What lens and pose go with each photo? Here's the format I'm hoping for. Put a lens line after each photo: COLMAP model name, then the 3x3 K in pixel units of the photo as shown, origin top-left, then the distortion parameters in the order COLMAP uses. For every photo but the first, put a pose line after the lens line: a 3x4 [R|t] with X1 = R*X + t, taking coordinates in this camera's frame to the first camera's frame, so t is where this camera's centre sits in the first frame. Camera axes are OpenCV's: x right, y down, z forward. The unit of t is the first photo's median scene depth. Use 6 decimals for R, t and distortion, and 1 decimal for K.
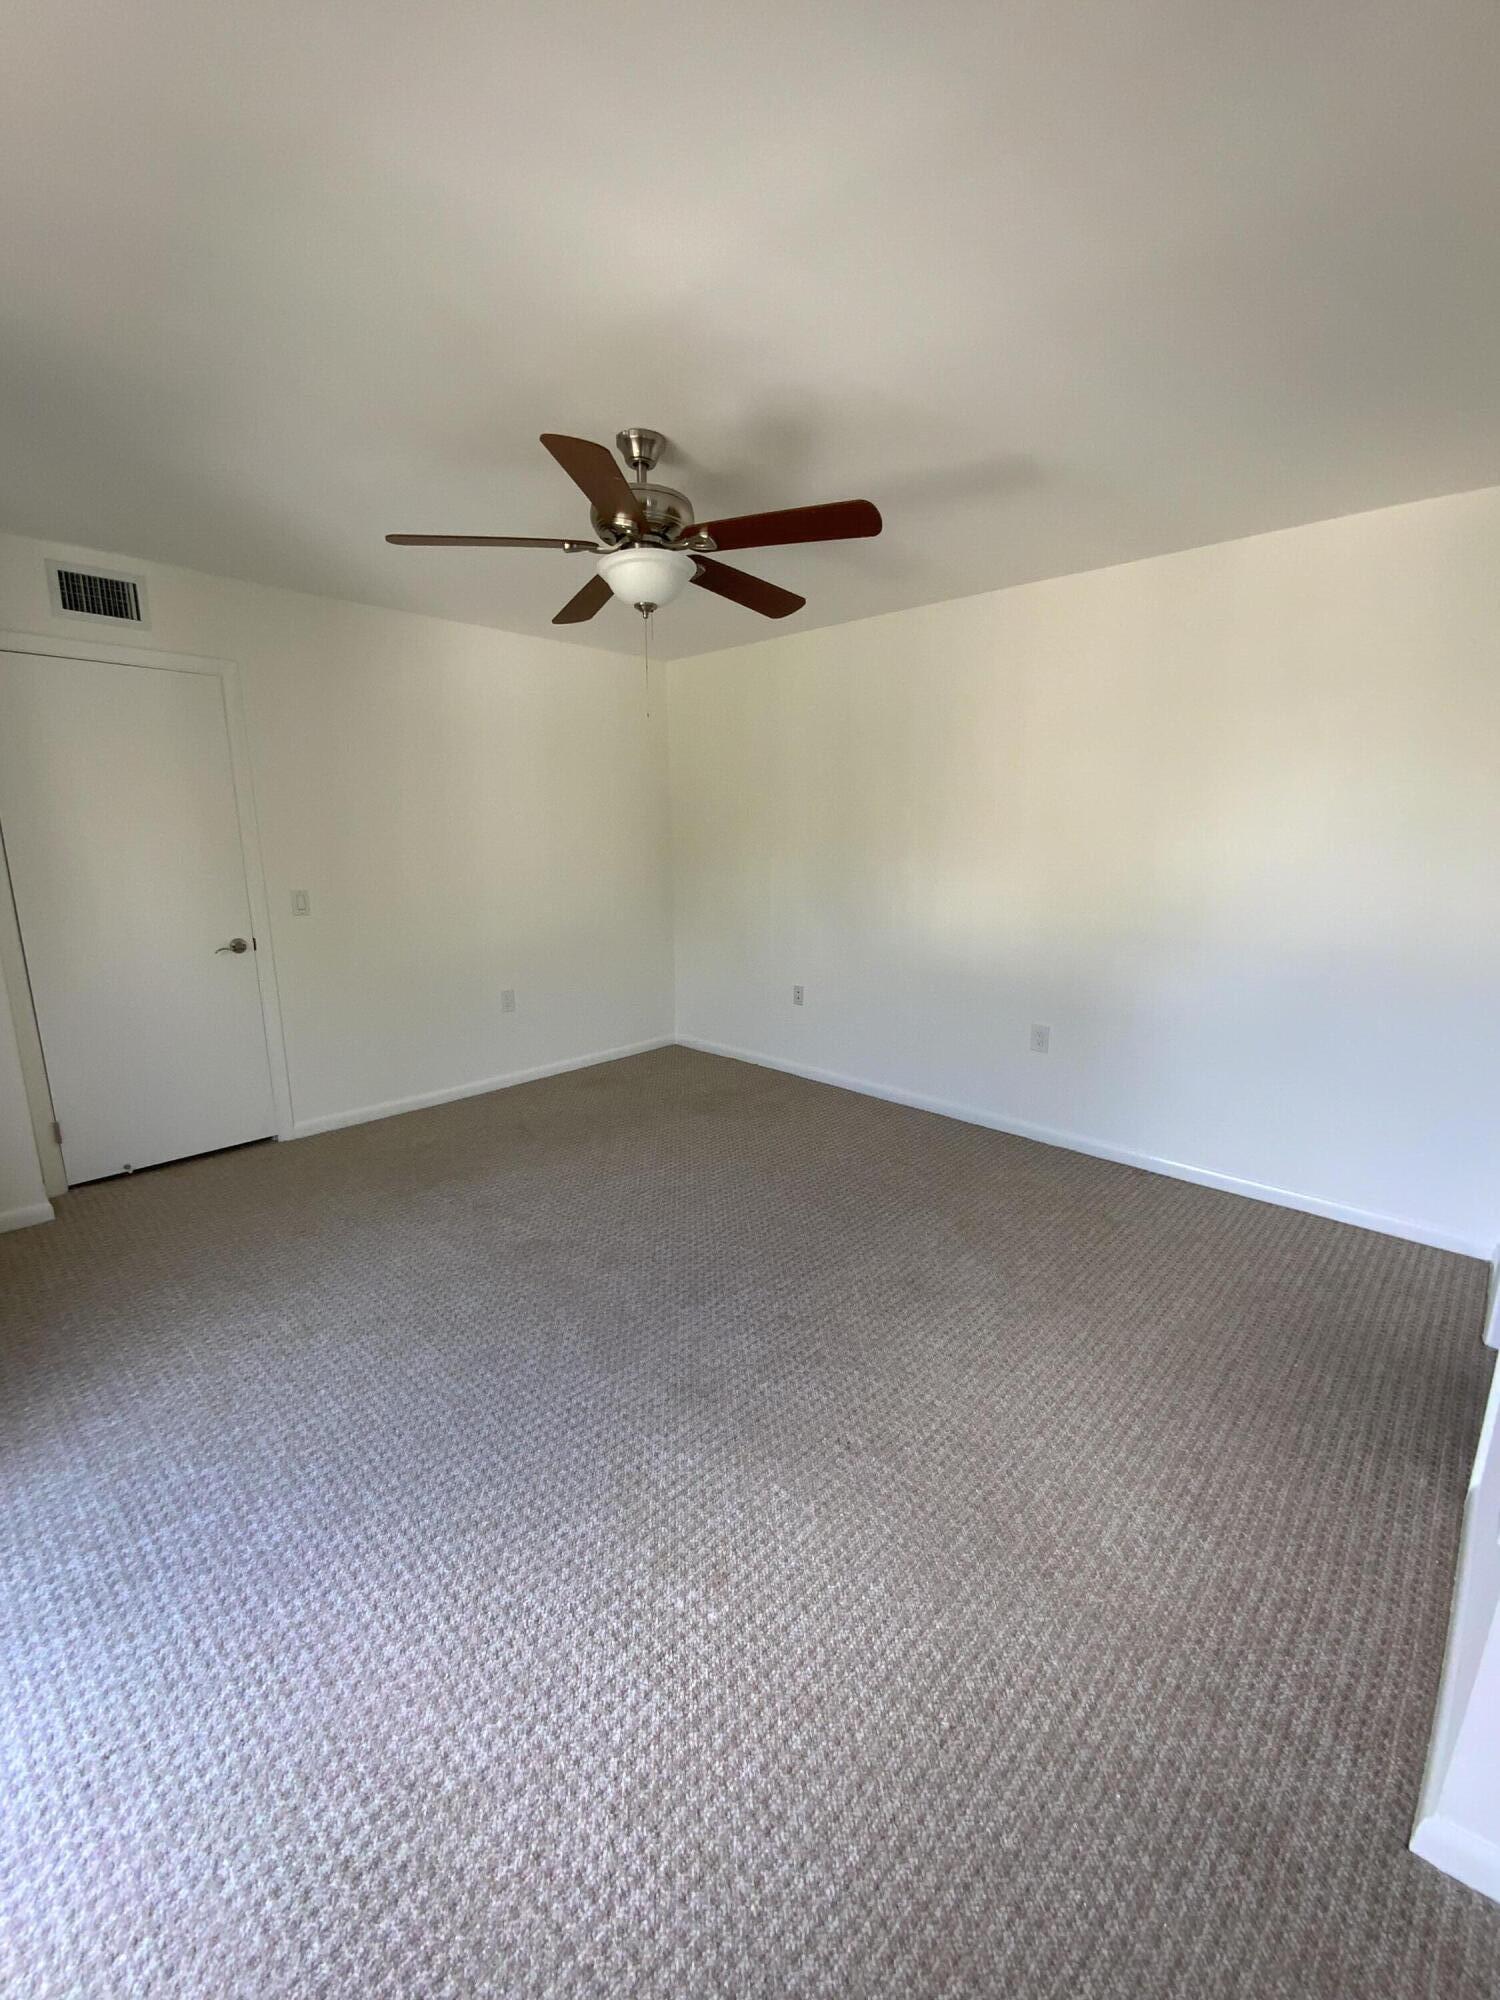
lens RADIAL K [[810.5, 0, 767.7], [0, 810.5, 1004.8], [0, 0, 1]] dist [0.001037, -0.011730]
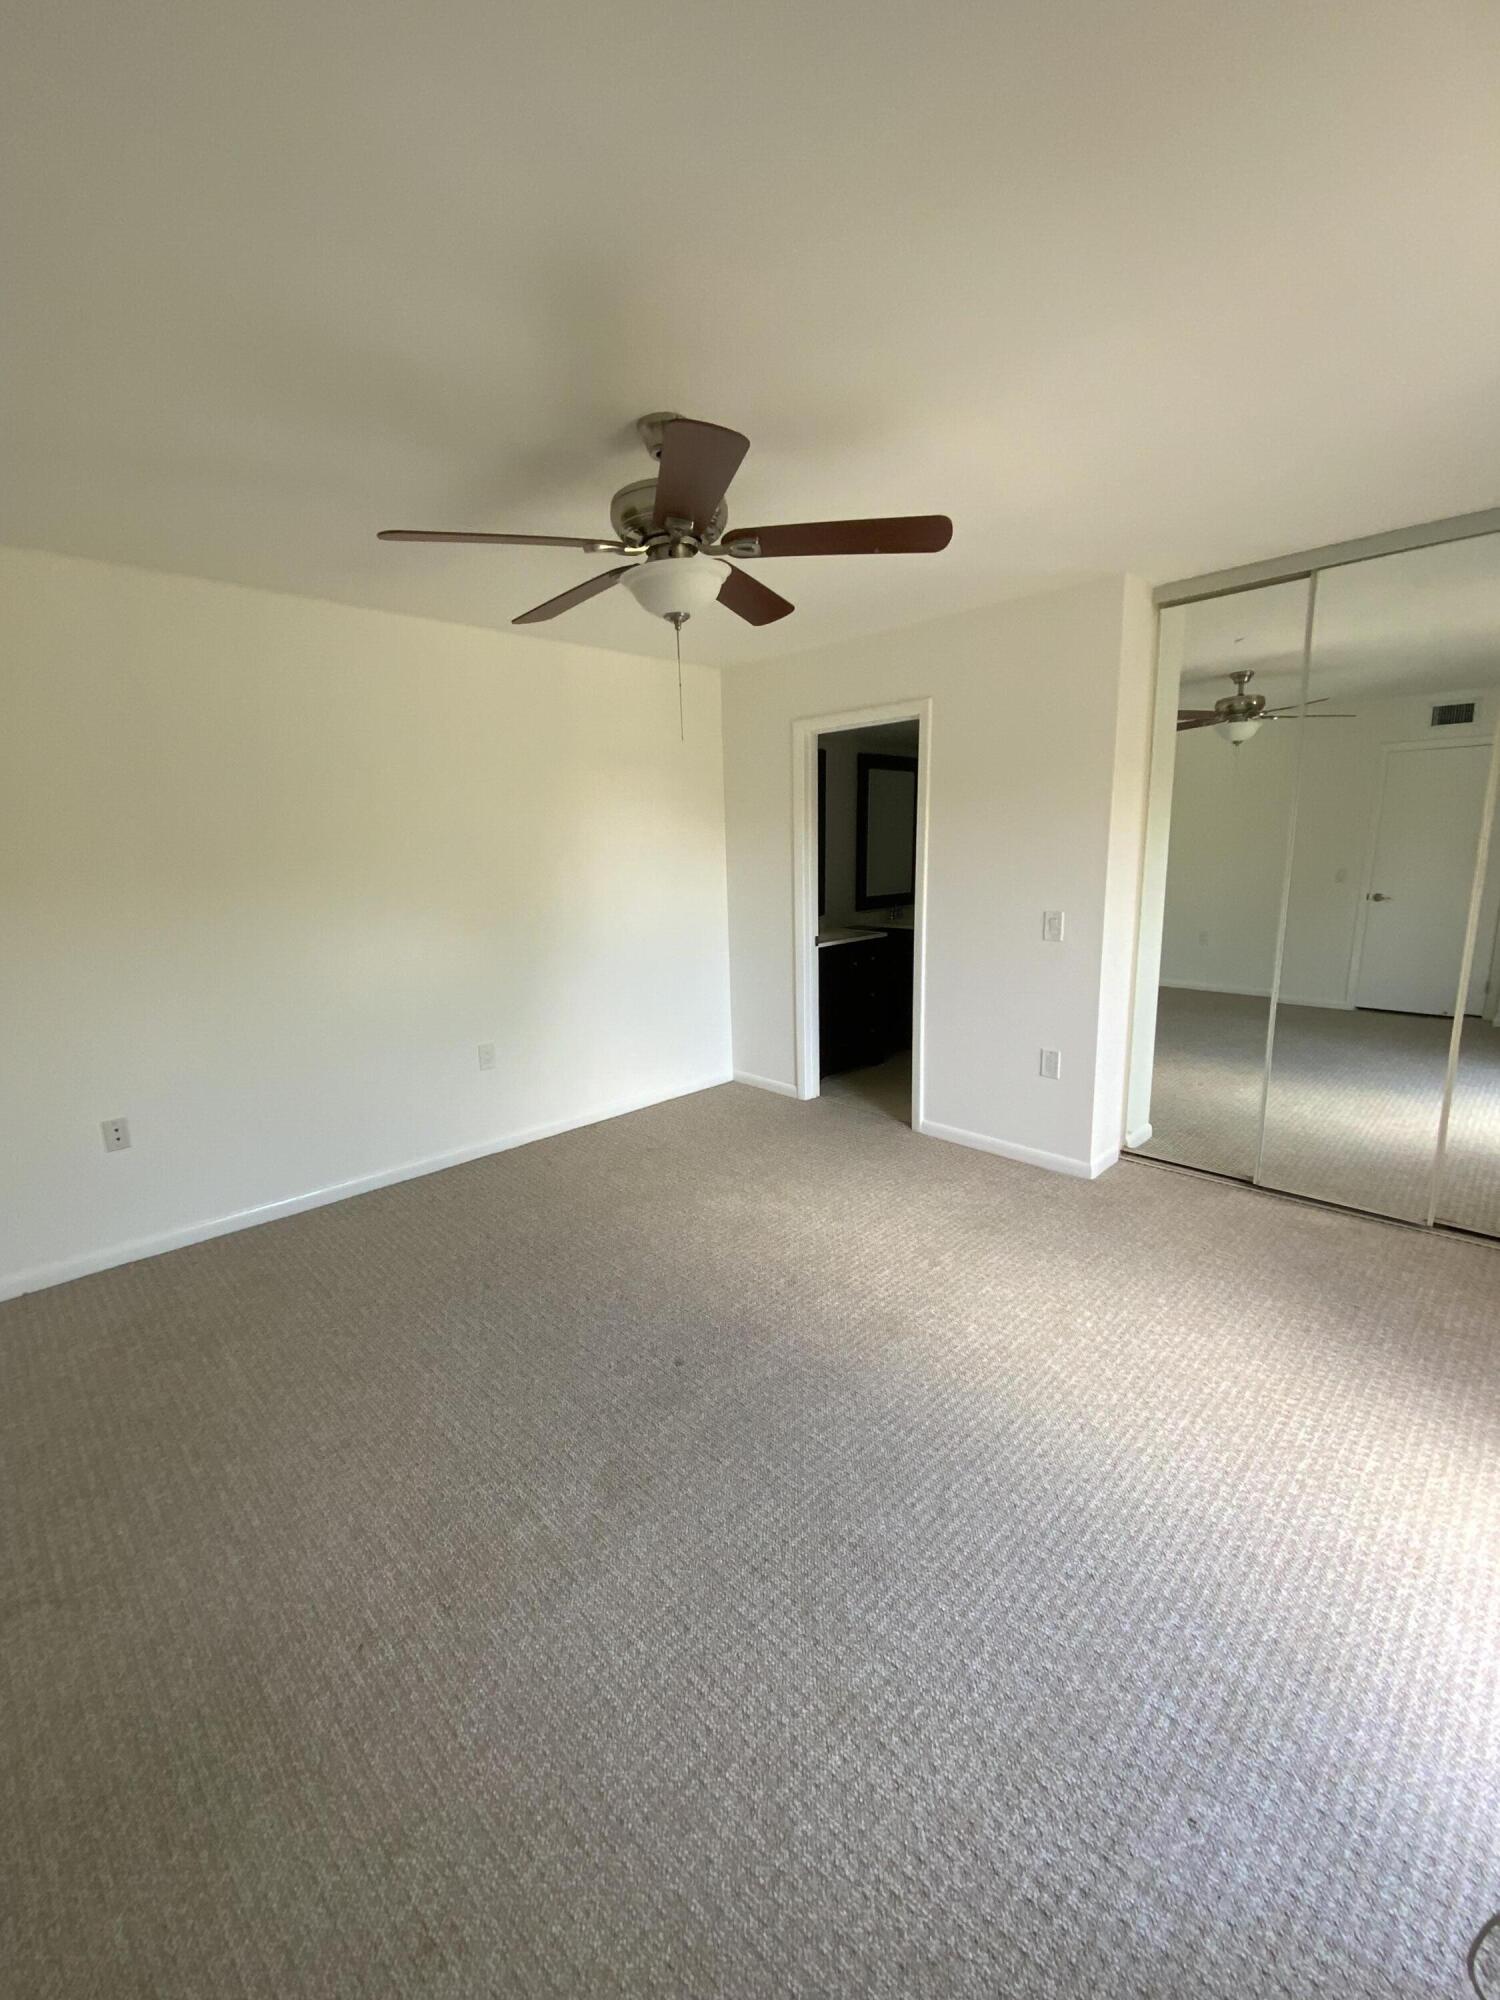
lens RADIAL K [[810.5, 0, 767.7], [0, 810.5, 1004.8], [0, 0, 1]] dist [0.001037, -0.011730]
pose [[0.027283, -0.200063, 0.979403, -0.861852], [0.232198, 0.954238, 0.188454, -0.172300], [-0.972286, 0.222273, 0.072488, 0.743935]]
